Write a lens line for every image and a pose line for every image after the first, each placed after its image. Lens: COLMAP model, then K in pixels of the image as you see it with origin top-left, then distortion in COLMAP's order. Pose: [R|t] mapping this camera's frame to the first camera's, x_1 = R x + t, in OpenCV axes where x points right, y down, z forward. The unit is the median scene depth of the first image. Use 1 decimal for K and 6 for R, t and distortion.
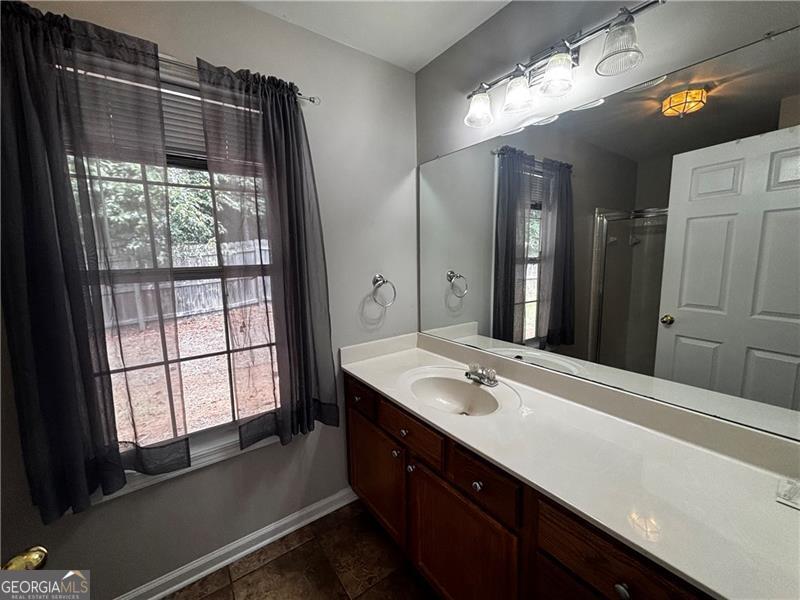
lens RADIAL K [[325.9, 0, 398.0], [0, 325.9, 297.7], [0, 0, 1]] dist [0.003723, -0.000426]
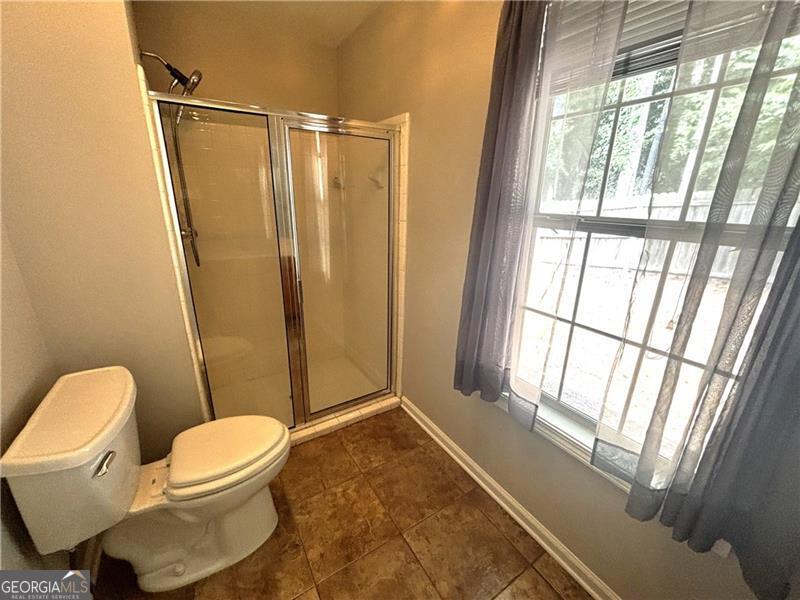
lens RADIAL K [[325.9, 0, 398.0], [0, 325.9, 297.7], [0, 0, 1]] dist [0.003723, -0.000426]
pose [[-0.078232, 0.304140, -0.949409, 0.190675], [-0.147937, 0.938243, 0.312753, -0.086514], [0.985898, 0.164920, -0.028407, 0.573660]]
